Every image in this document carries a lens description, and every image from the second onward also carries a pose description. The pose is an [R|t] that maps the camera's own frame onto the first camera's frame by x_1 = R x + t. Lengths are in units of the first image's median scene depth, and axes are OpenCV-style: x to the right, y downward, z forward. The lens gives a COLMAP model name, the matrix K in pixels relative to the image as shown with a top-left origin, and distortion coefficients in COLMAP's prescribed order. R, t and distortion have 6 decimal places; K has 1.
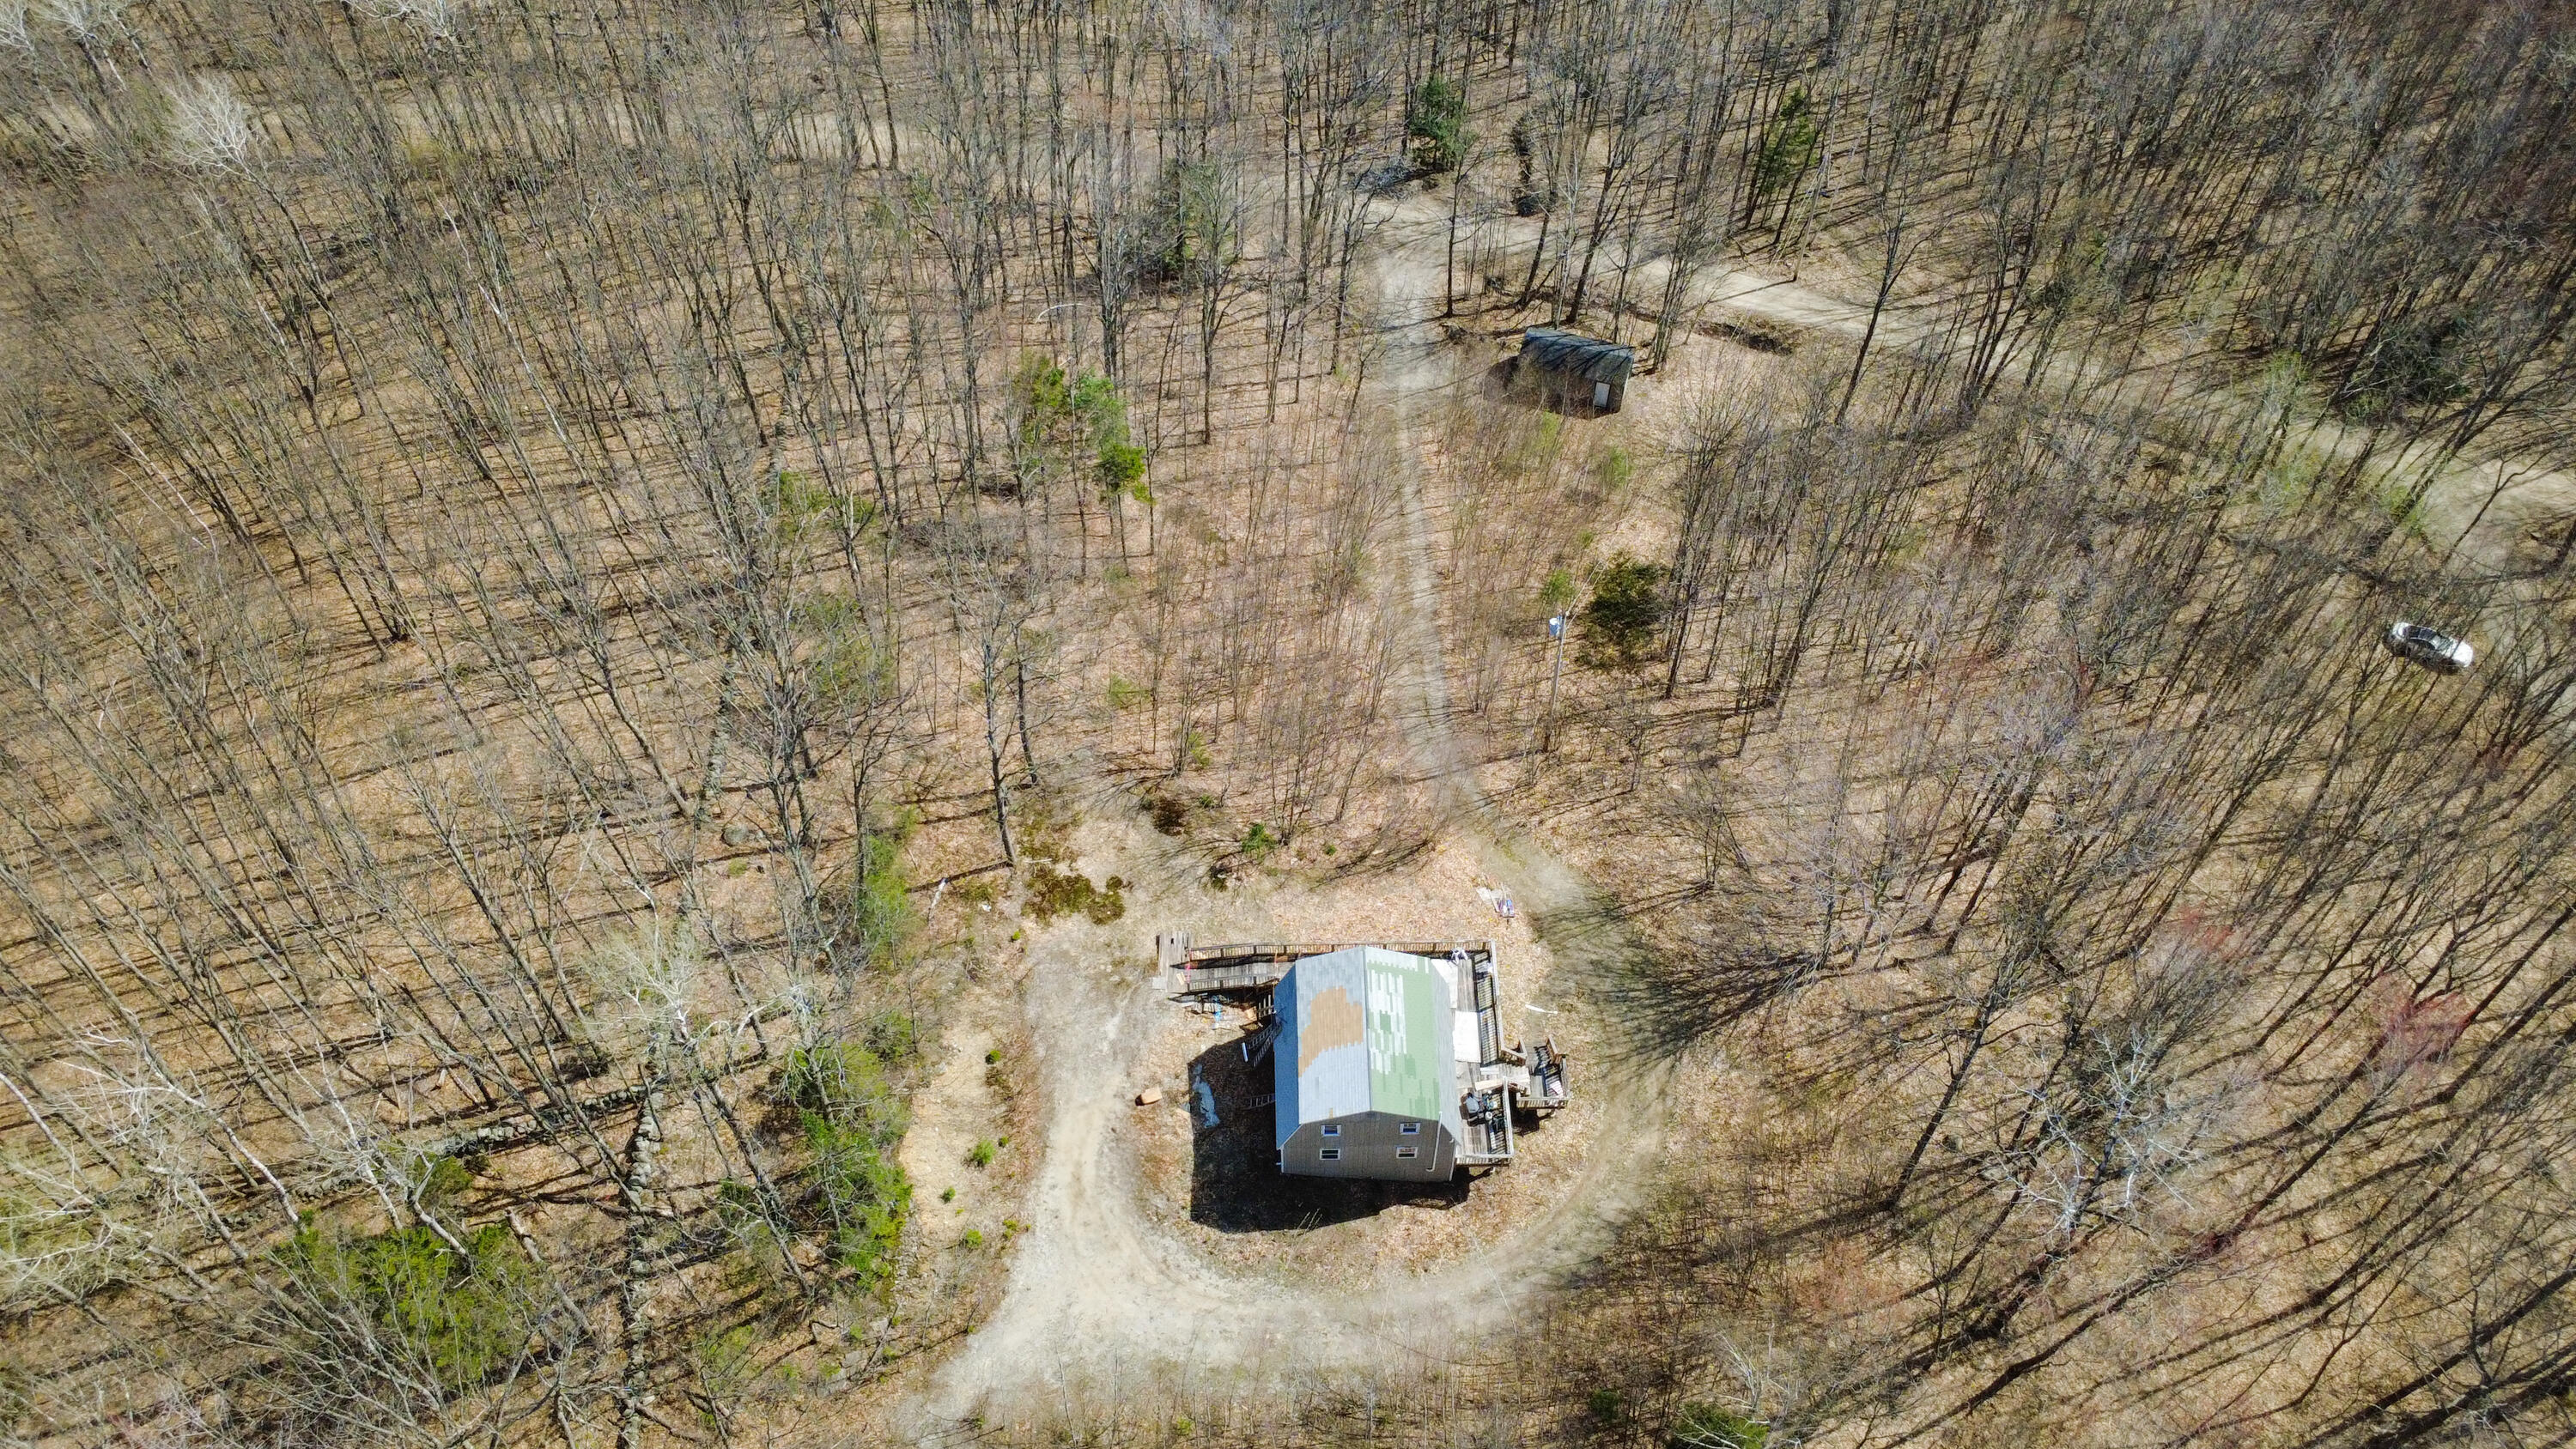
lens RADIAL K [[1879.5, 0, 1279.6], [0, 1879.5, 727.2], [0, 0, 1]] dist [-0.008072, 0.009641]
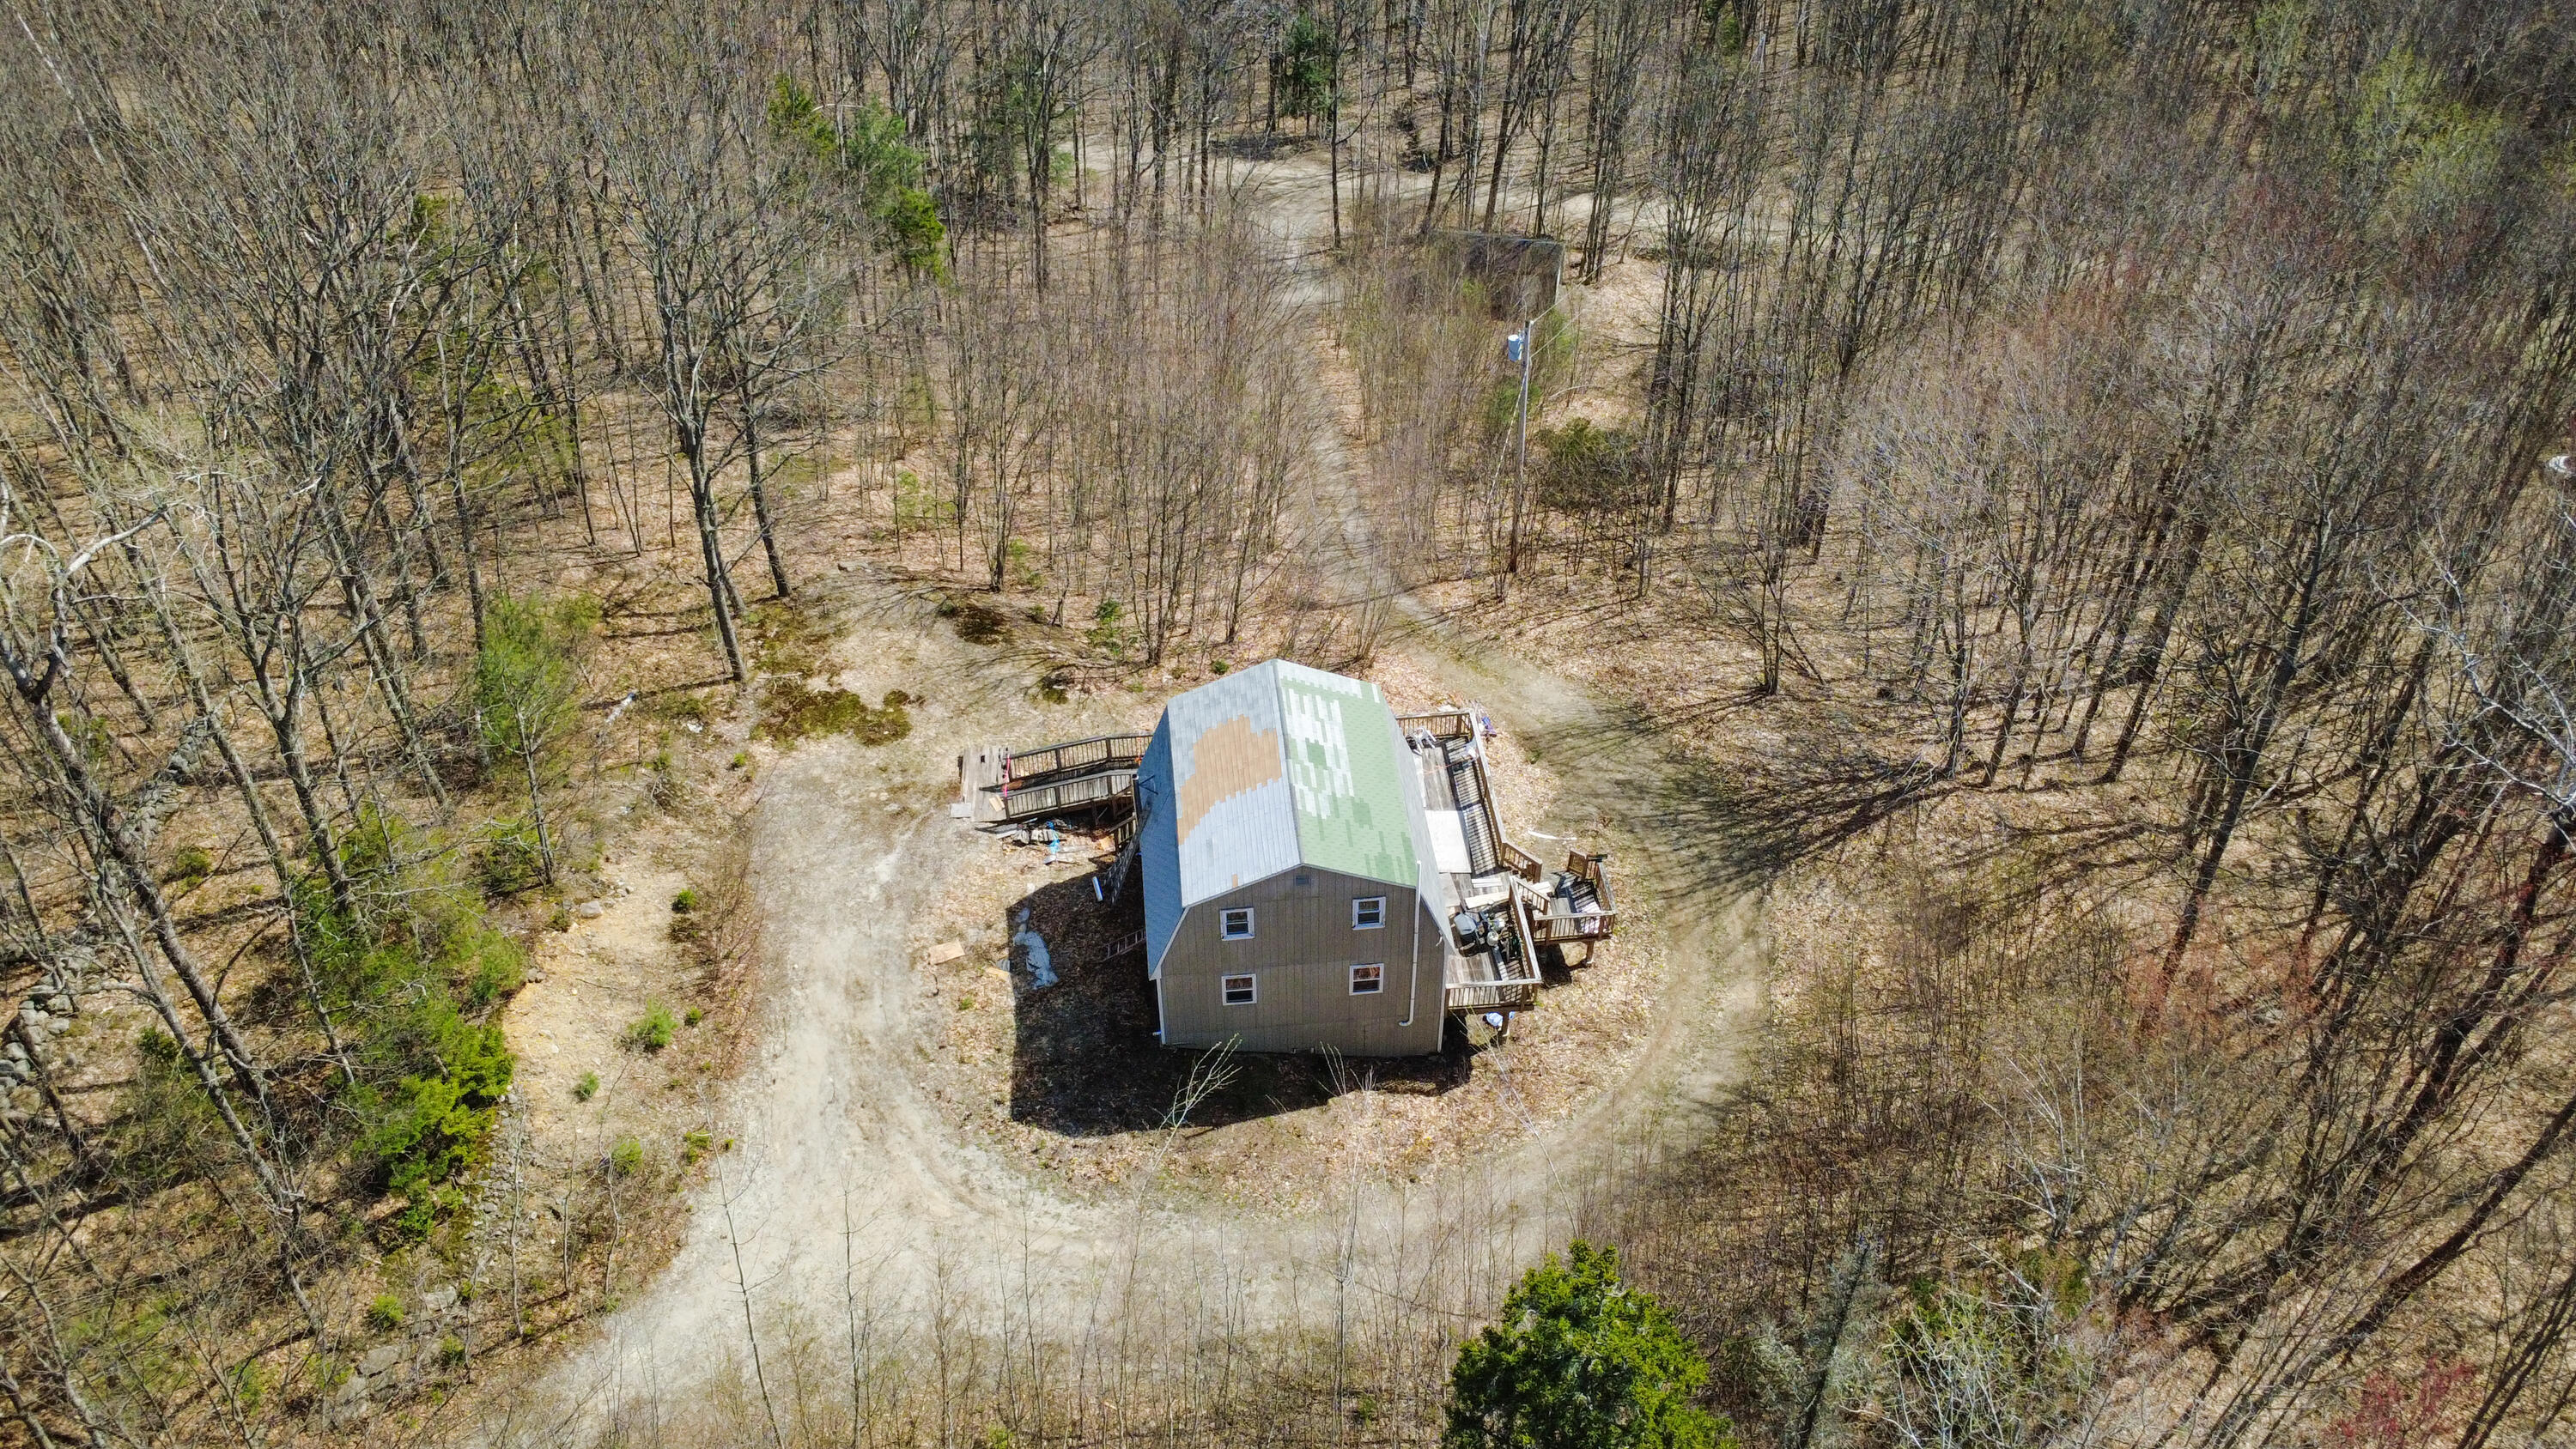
lens RADIAL K [[1879.5, 0, 1284.7], [0, 1879.5, 720.7], [0, 0, 1]] dist [-0.008072, 0.009641]
pose [[0.996830, -0.052574, 0.059708, 0.009090], [0.064045, 0.975551, -0.210234, 0.248169], [-0.047195, 0.213392, 0.975826, 0.361565]]
